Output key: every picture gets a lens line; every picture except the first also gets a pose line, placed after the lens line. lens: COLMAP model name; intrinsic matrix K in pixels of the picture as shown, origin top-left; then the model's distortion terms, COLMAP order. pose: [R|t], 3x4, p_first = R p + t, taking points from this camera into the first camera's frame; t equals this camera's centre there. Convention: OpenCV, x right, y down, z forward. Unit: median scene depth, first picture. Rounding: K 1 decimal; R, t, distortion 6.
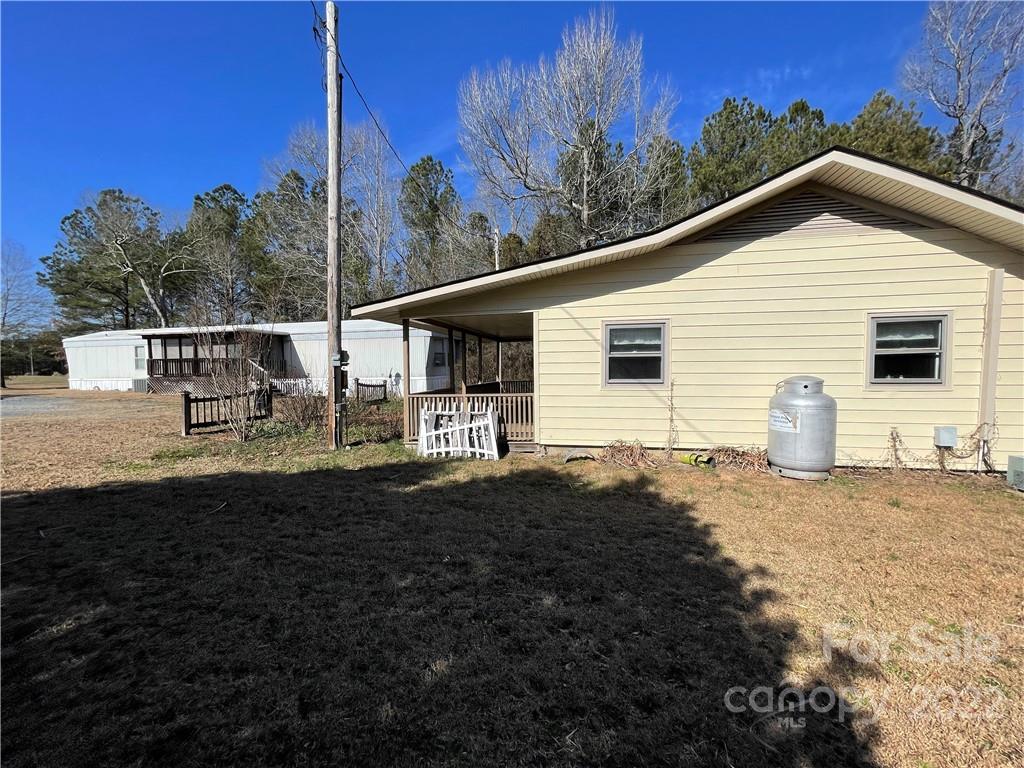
lens RADIAL K [[408.6, 0, 512.6], [0, 408.6, 383.8], [0, 0, 1]] dist [-0.006298, 0.000356]
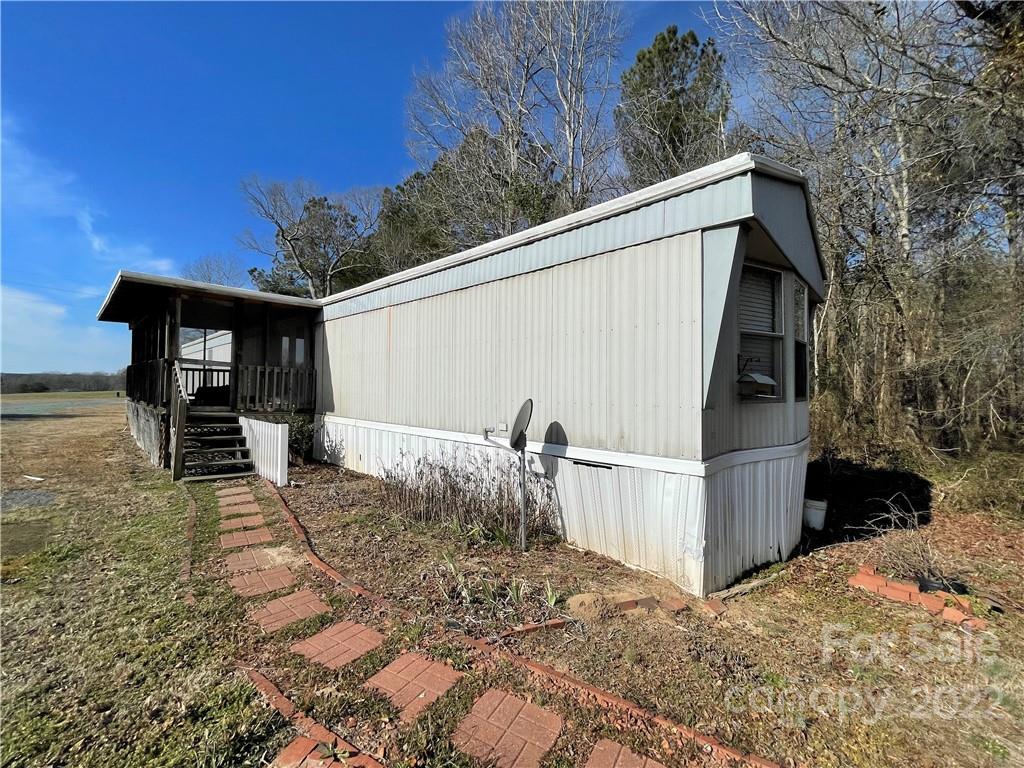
lens RADIAL K [[408.6, 0, 512.3], [0, 408.6, 380.7], [0, 0, 1]] dist [-0.006298, 0.000356]
pose [[0.866473, 0.009311, -0.499137, -0.187206], [-0.032480, 0.998759, -0.037751, -0.042024], [0.498166, 0.048922, 0.865700, 0.788085]]
